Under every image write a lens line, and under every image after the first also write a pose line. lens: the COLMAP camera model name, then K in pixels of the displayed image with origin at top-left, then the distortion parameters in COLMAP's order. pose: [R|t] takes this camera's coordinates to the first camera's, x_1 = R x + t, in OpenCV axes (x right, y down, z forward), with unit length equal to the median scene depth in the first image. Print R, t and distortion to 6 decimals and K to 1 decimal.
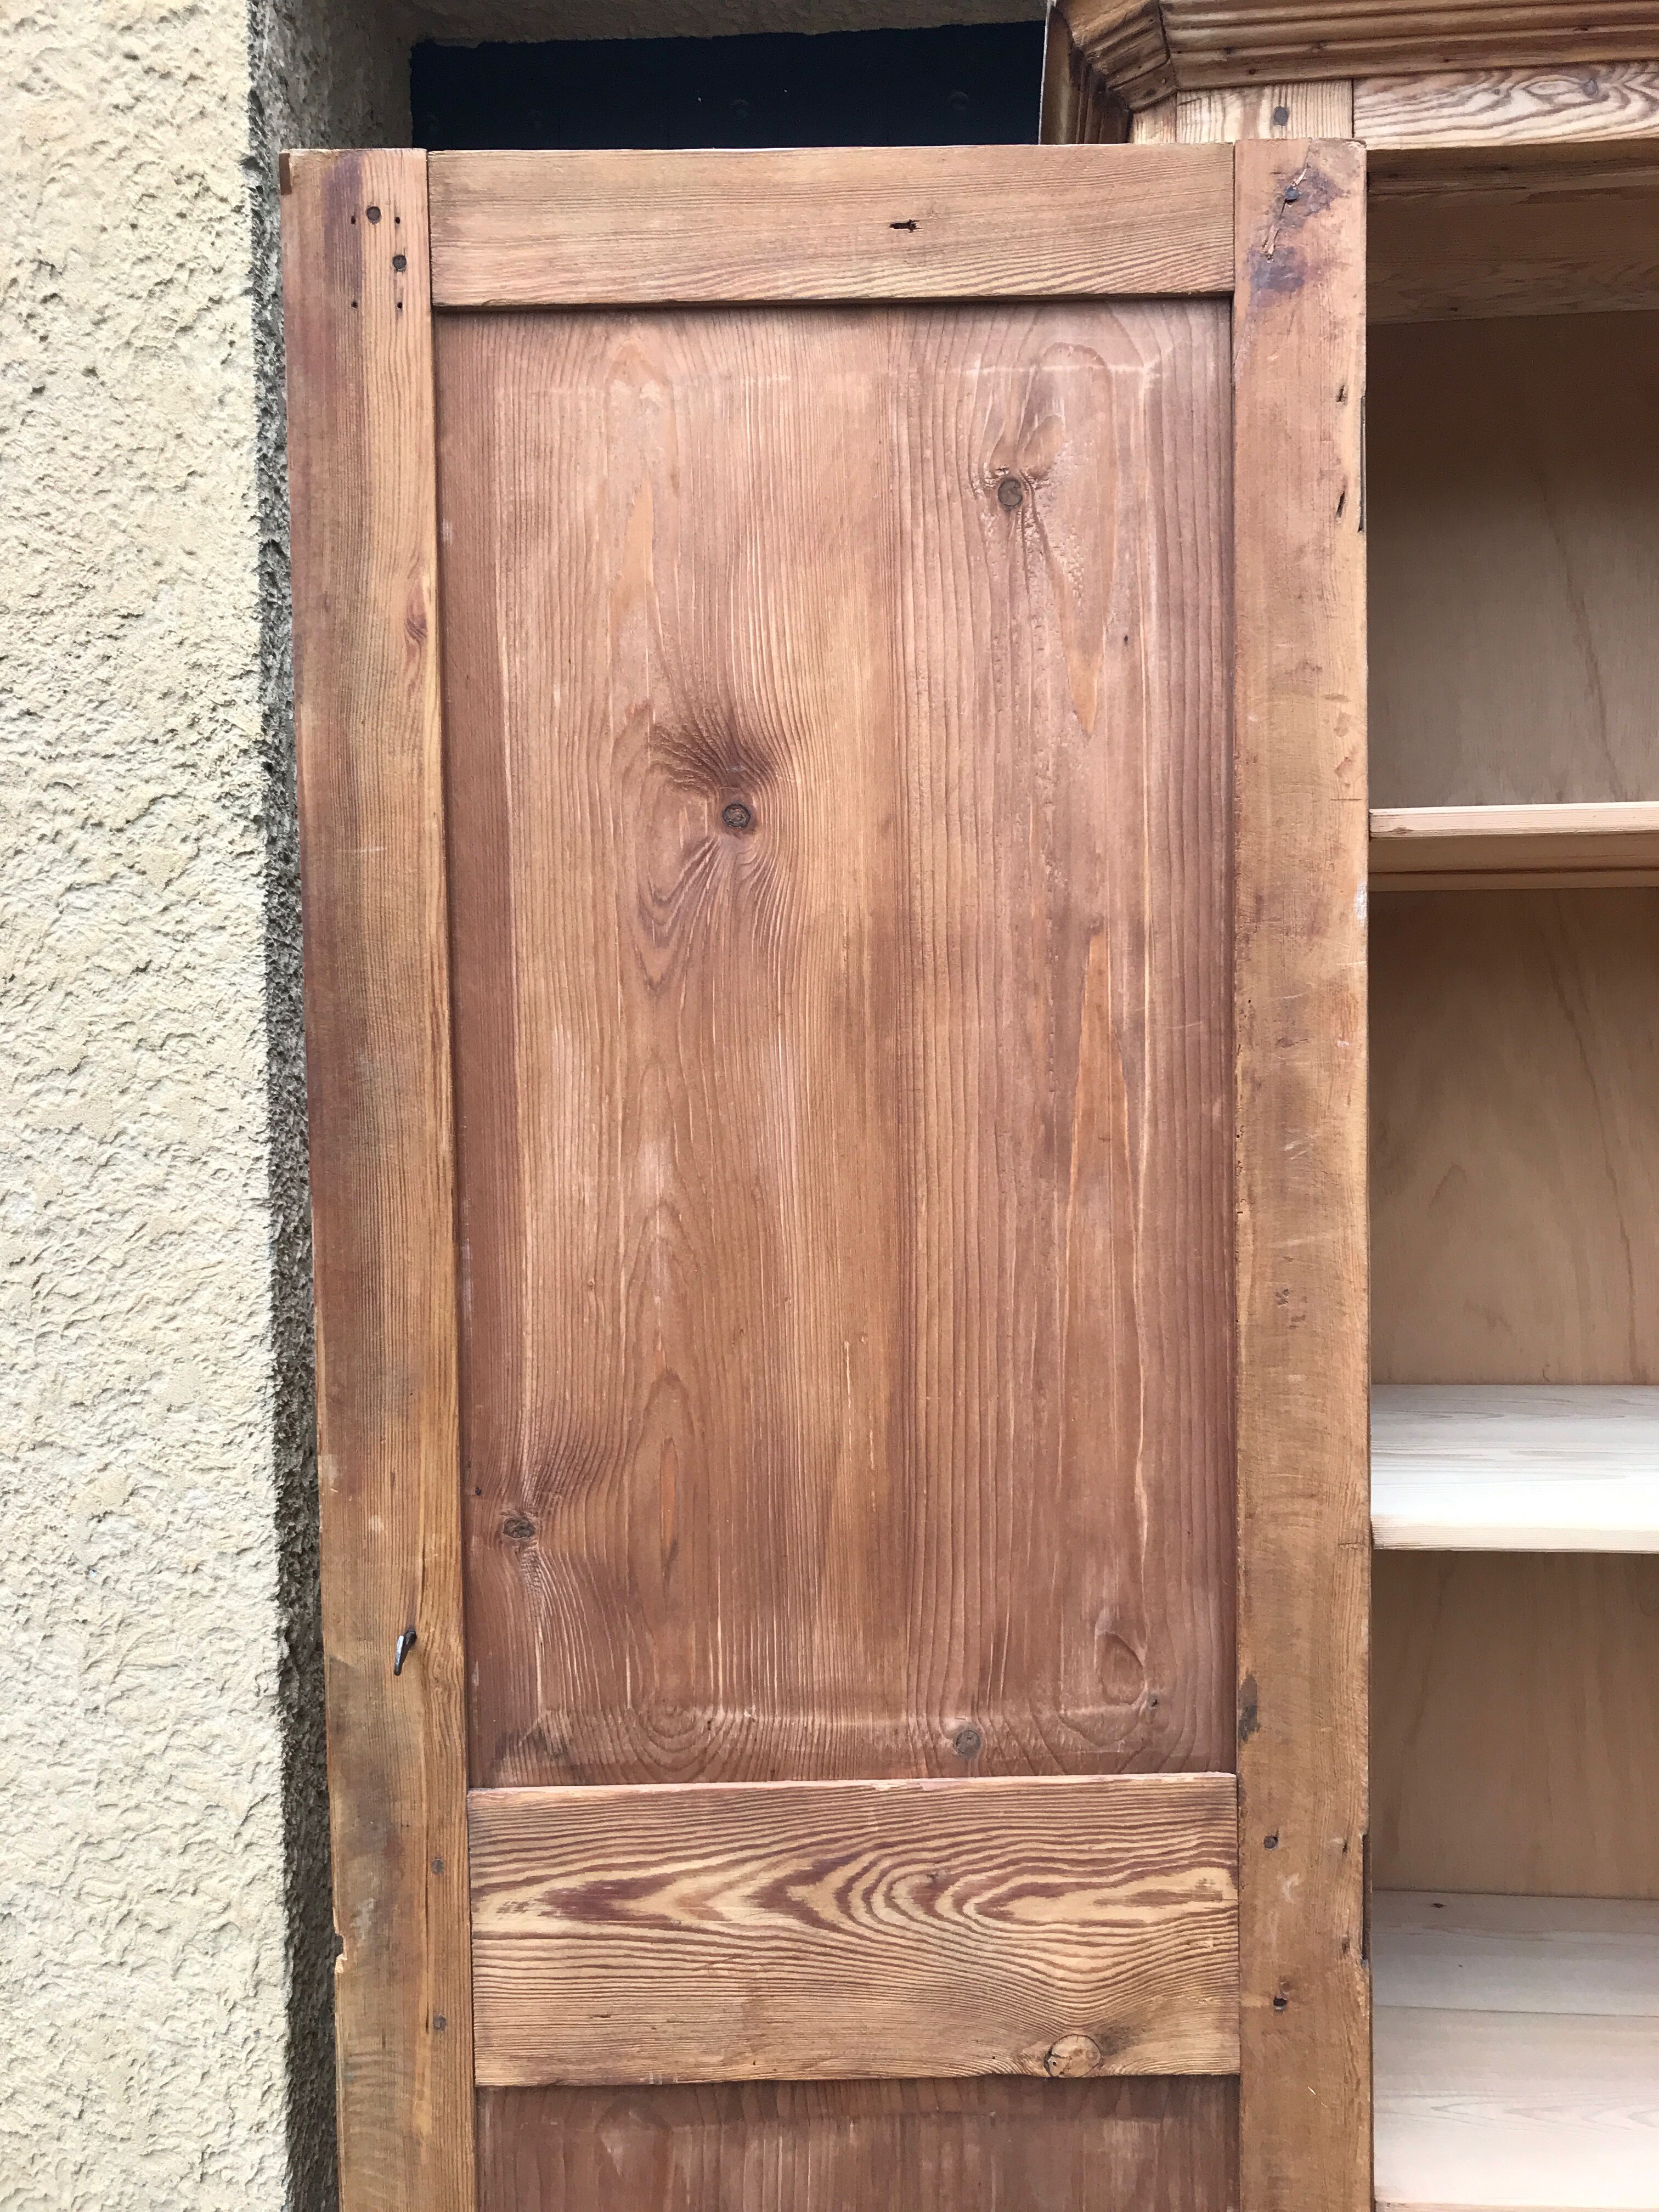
lens RADIAL K [[1824.5, 0, 828.0], [0, 1824.5, 1082.3], [0, 0, 1]] dist [0.023600, -0.020969]
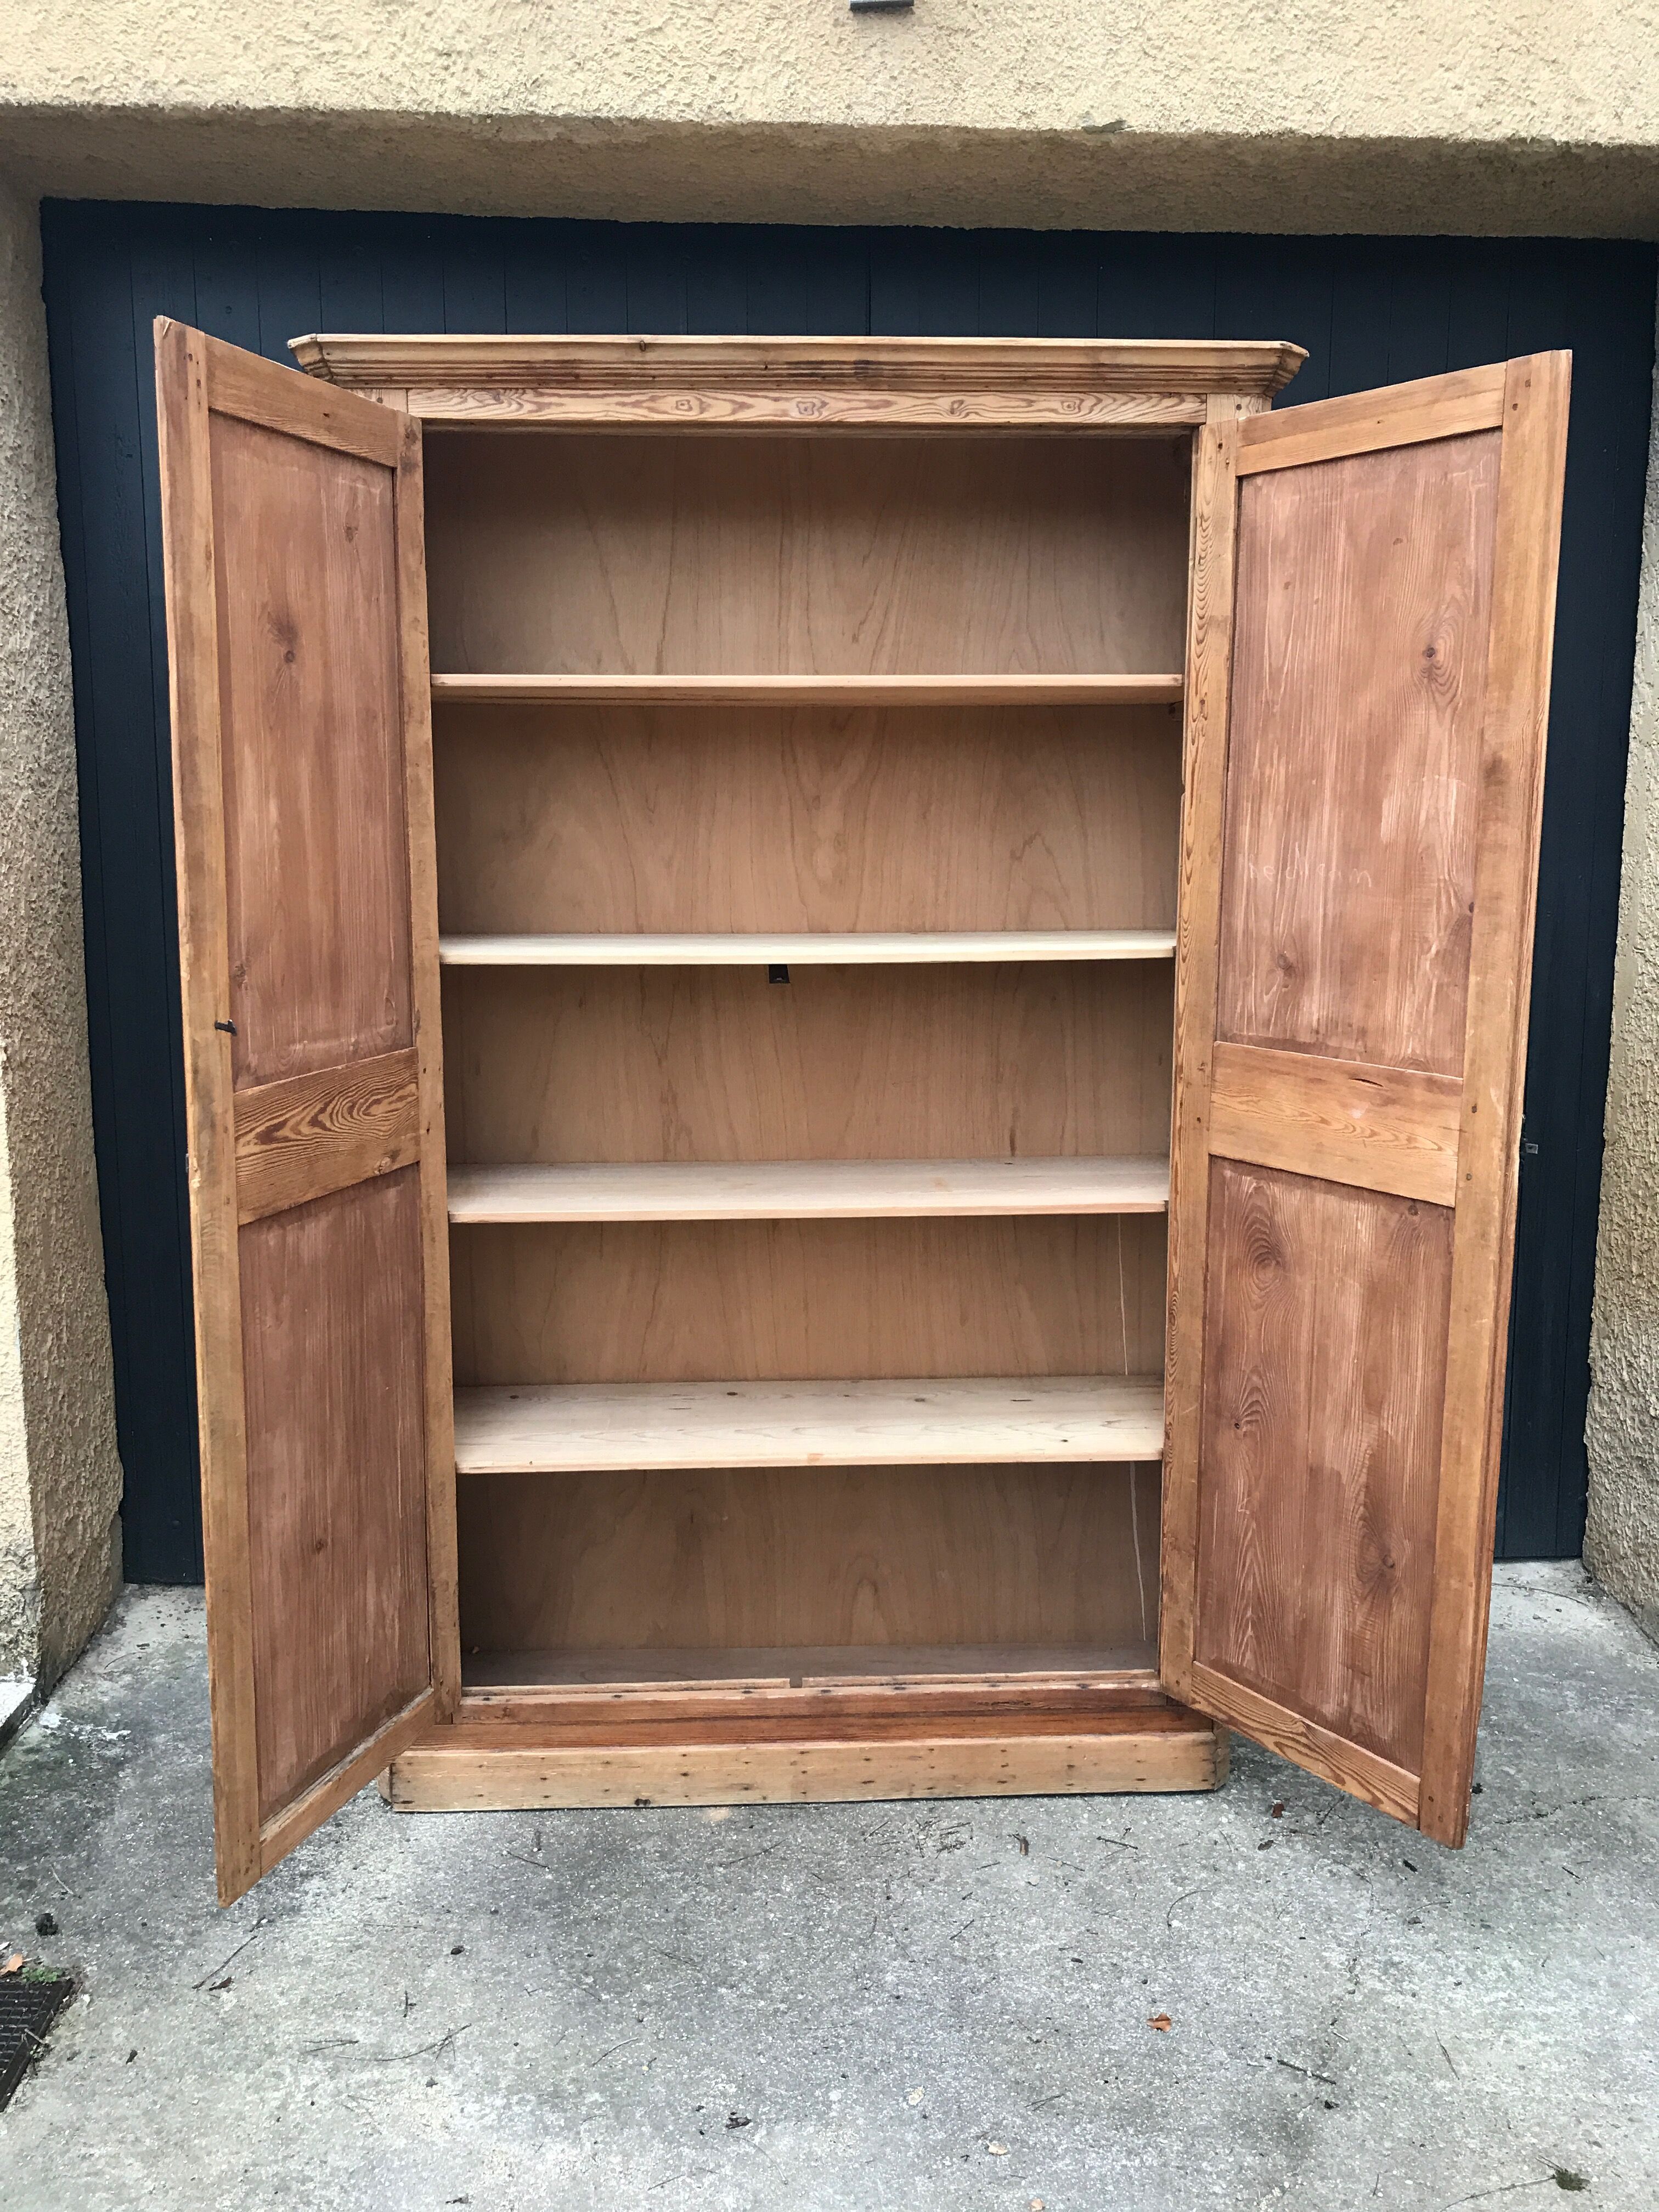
lens RADIAL K [[1824.5, 0, 832.5], [0, 1824.5, 1092.5], [0, 0, 1]] dist [0.023600, -0.020969]
pose [[0.990643, -0.005639, 0.136362, 0.365226], [-0.010669, 0.992889, 0.118568, 0.090533], [-0.136061, -0.118914, 0.983538, -1.224299]]
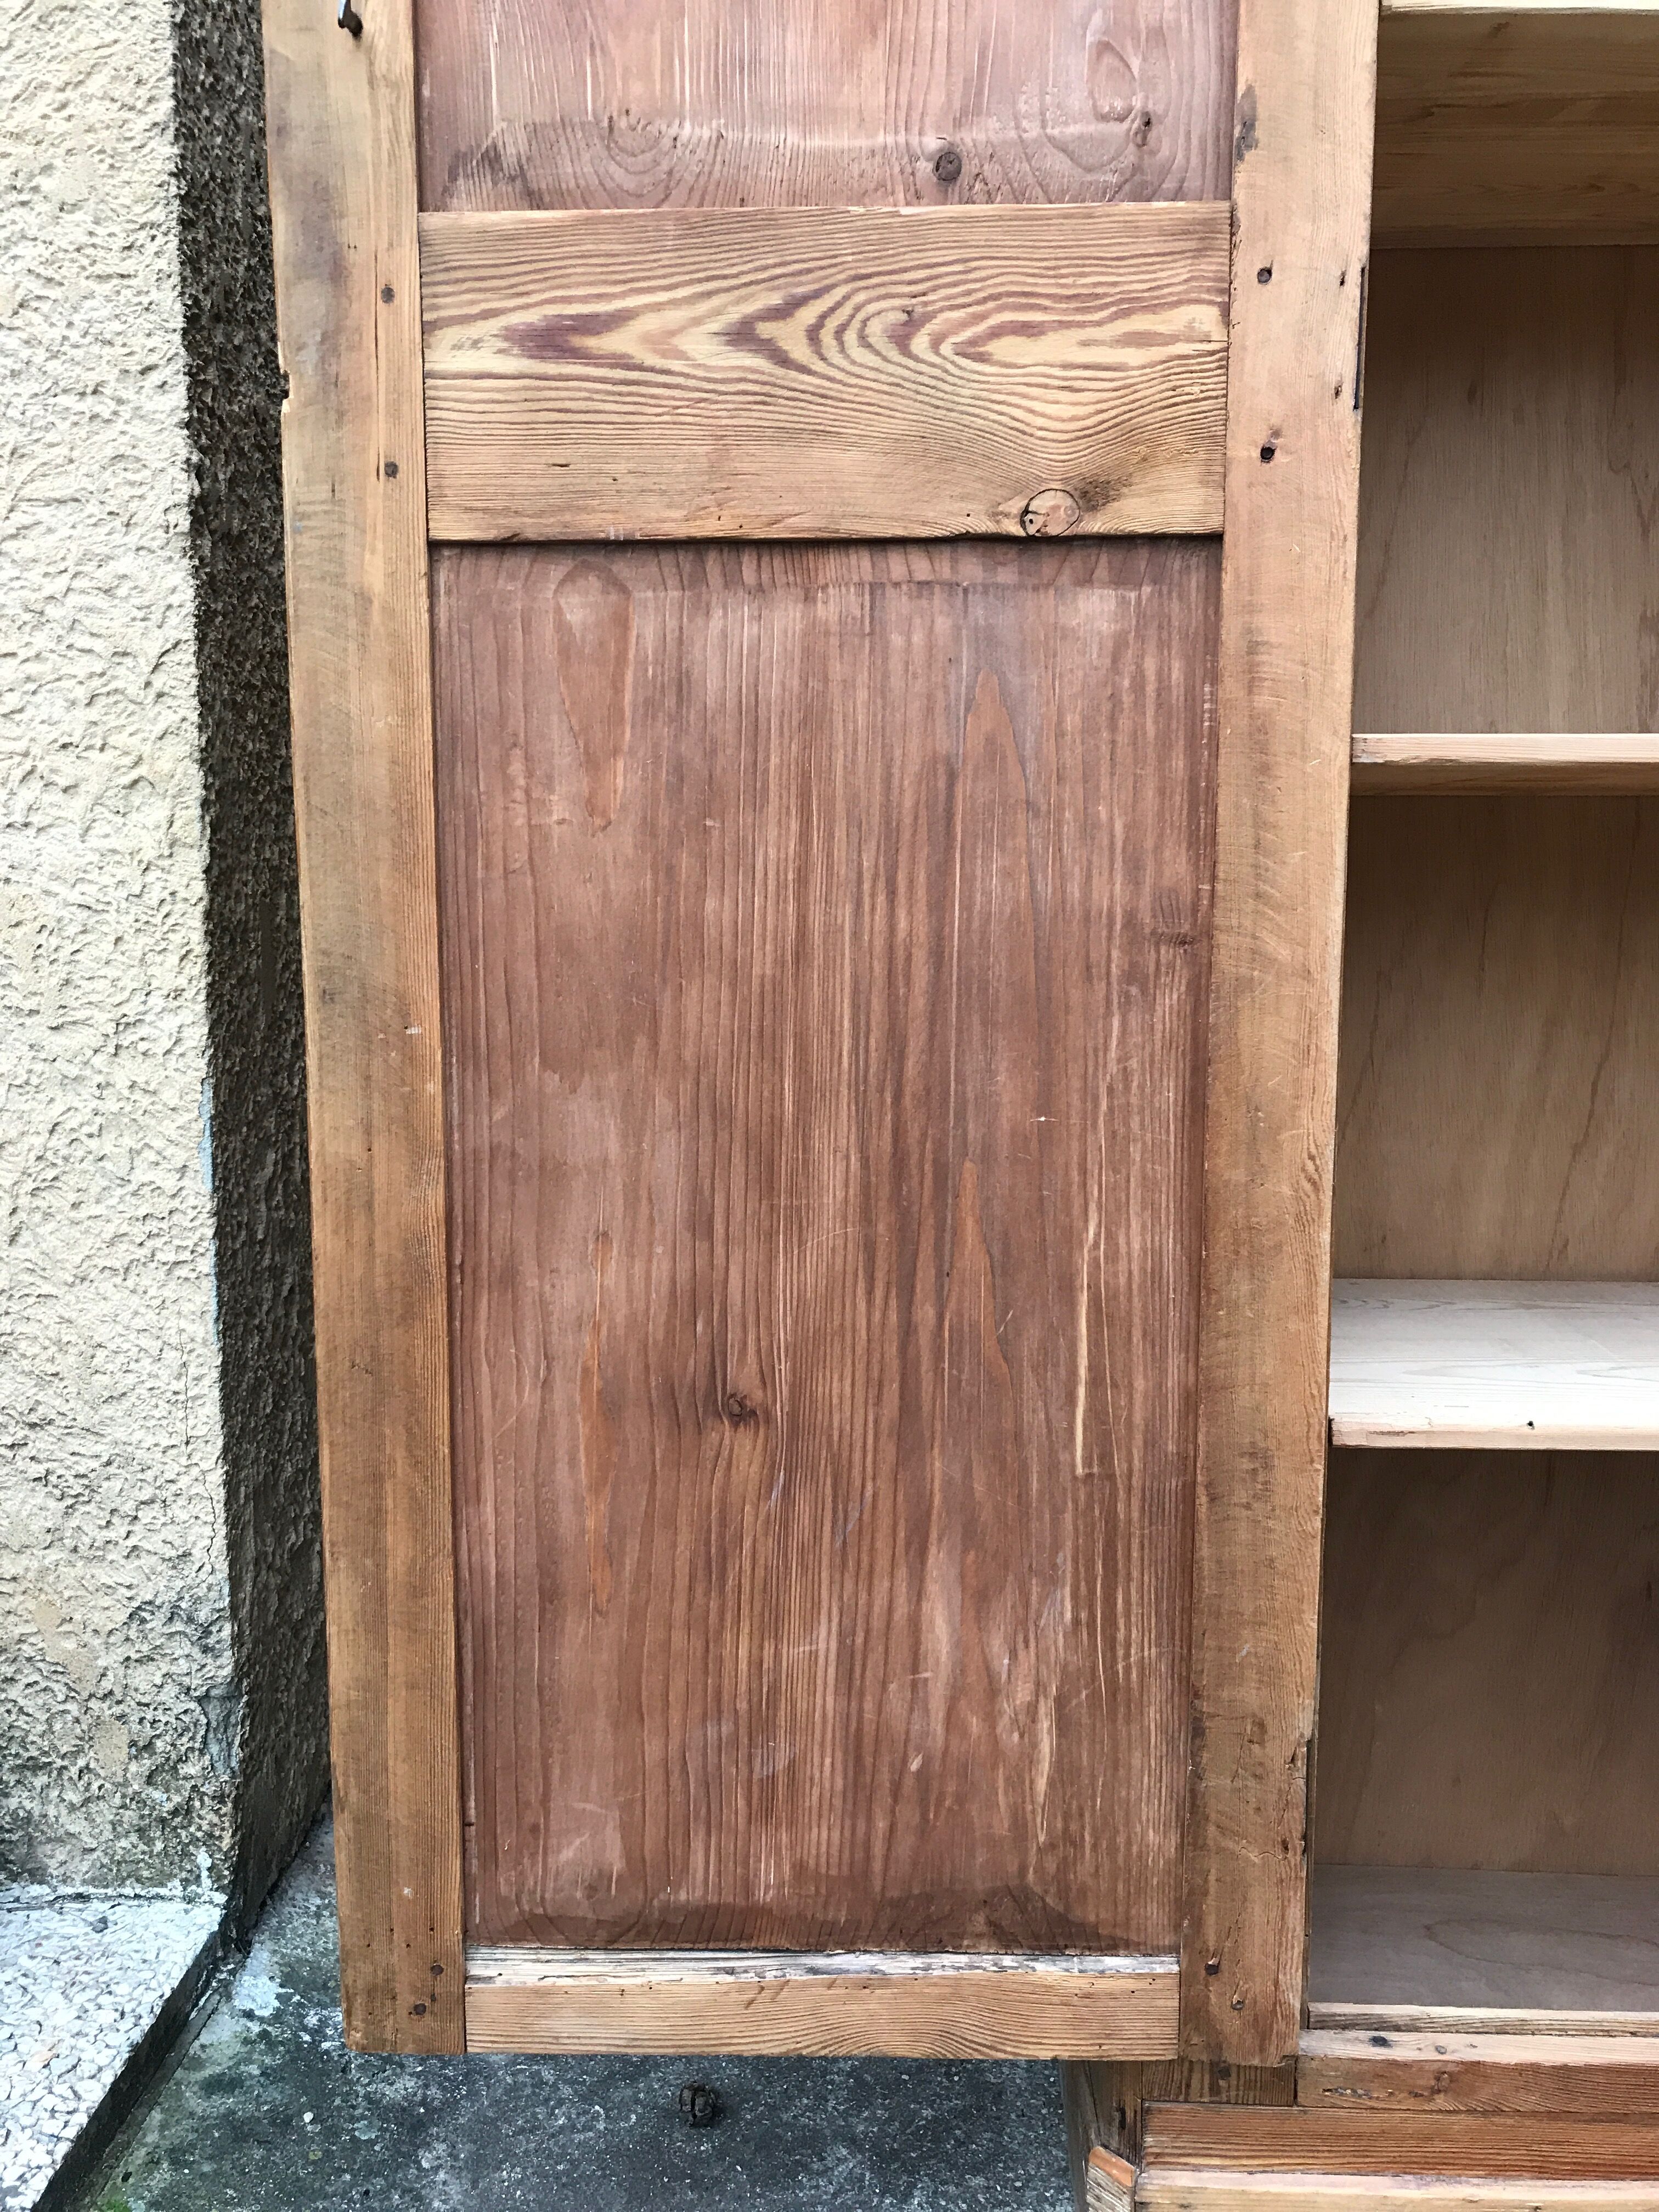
lens RADIAL K [[1824.5, 0, 835.3], [0, 1824.5, 1109.9], [0, 0, 1]] dist [0.023600, -0.020969]
pose [[0.997876, 0.010298, 0.064330, -0.027036], [-0.015683, 0.996361, 0.083773, 0.548496], [-0.063233, -0.084604, 0.994406, 0.020008]]
